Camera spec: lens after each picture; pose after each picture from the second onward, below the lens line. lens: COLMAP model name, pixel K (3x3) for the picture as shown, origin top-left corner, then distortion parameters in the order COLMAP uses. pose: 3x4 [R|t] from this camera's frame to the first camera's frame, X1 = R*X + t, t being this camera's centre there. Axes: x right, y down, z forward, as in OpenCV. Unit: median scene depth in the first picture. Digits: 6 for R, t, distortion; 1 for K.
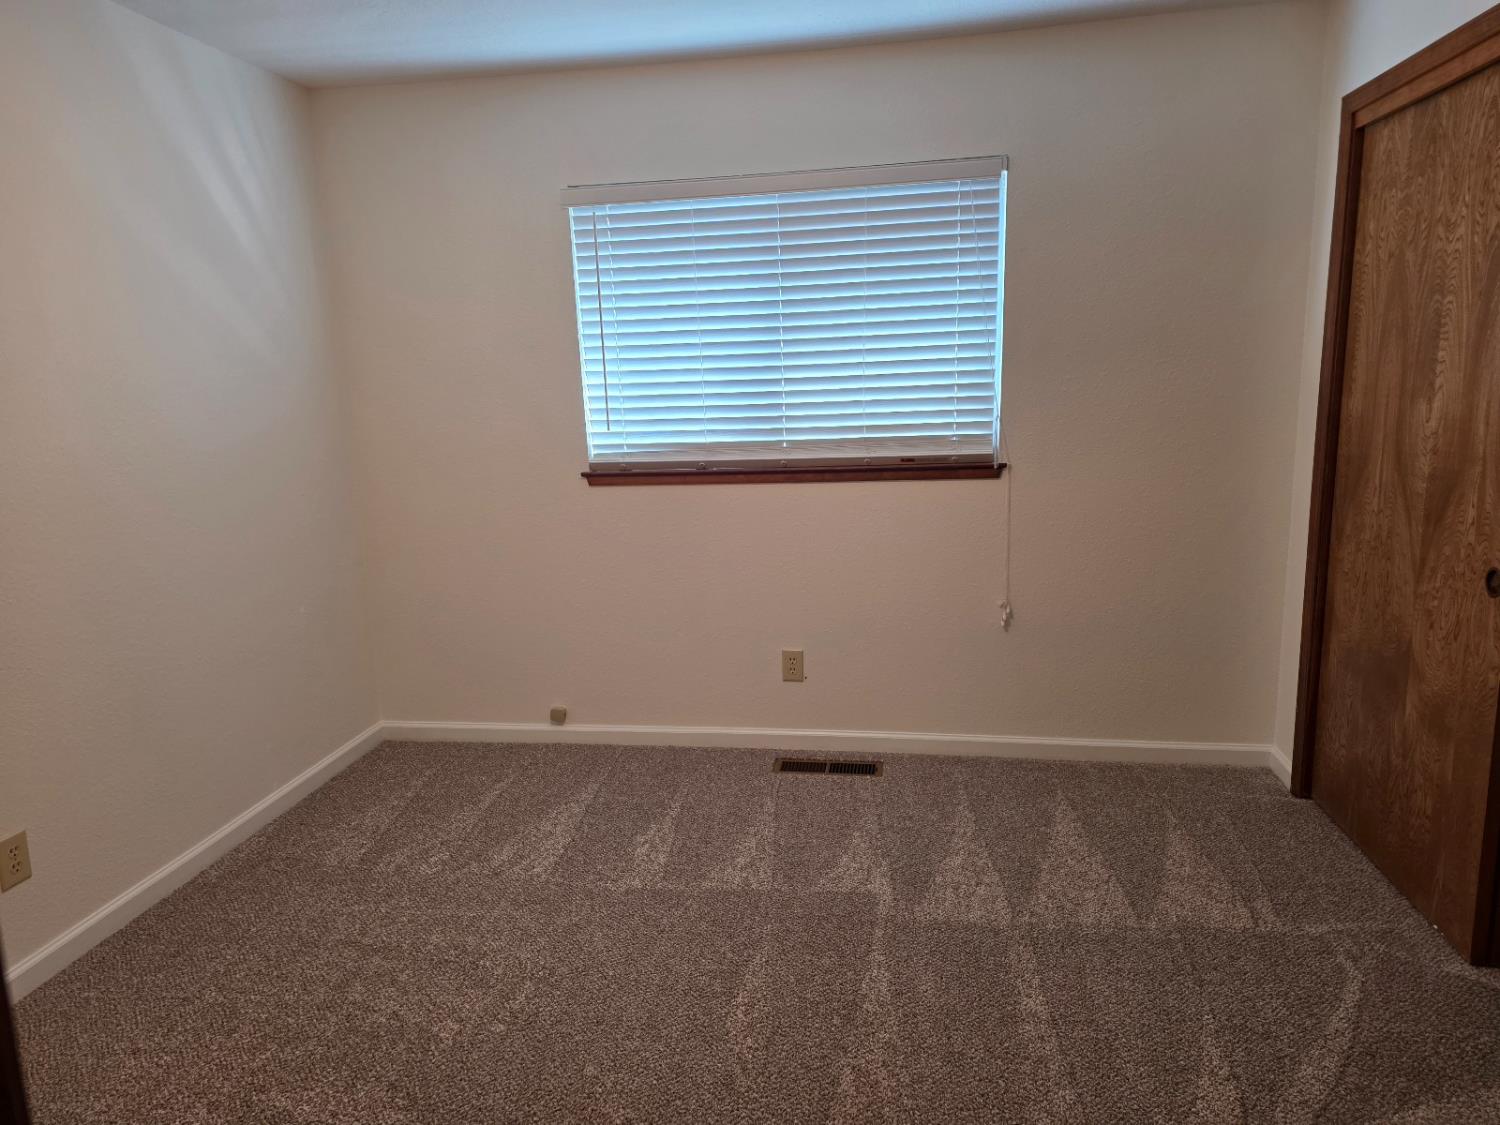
lens RADIAL K [[1026.2, 0, 750.0], [0, 1026.2, 562.5], [0, 0, 1]] dist [0.090463, 0.000324]
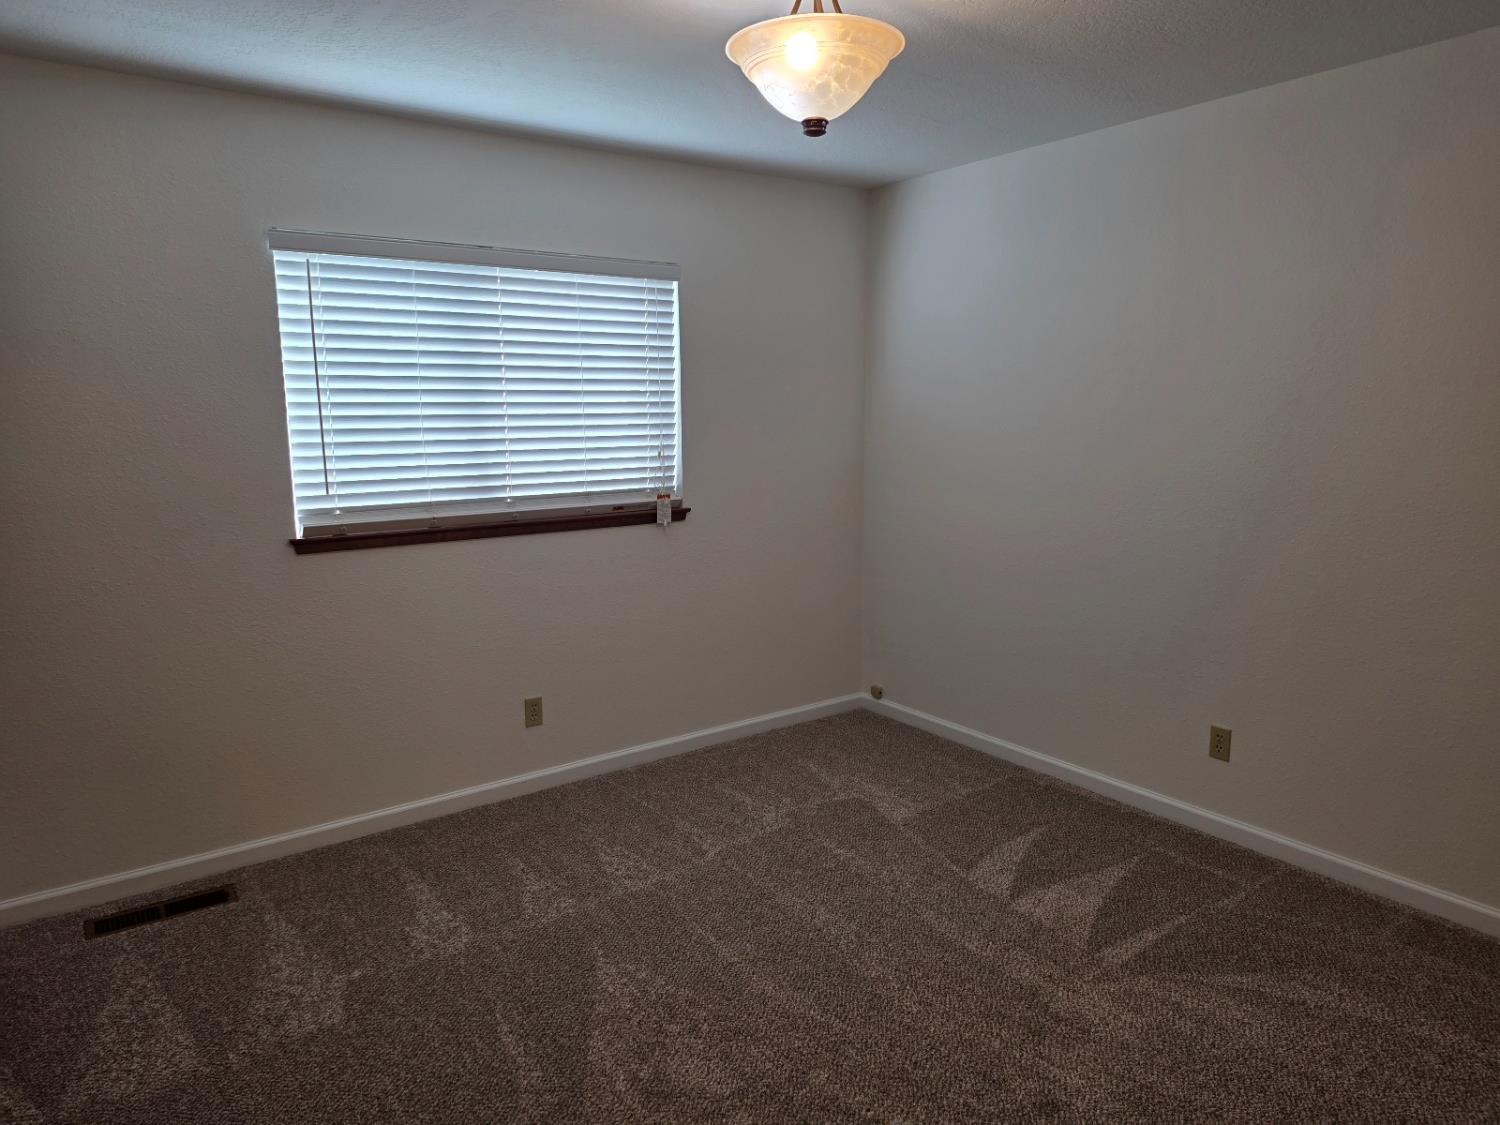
lens RADIAL K [[1026.2, 0, 750.0], [0, 1026.2, 562.5], [0, 0, 1]] dist [0.090463, 0.000324]
pose [[0.692235, -0.083869, 0.716782, -0.559476], [0.137625, 0.990338, -0.017035, -0.000199], [-0.708428, 0.110440, 0.697089, 0.099381]]
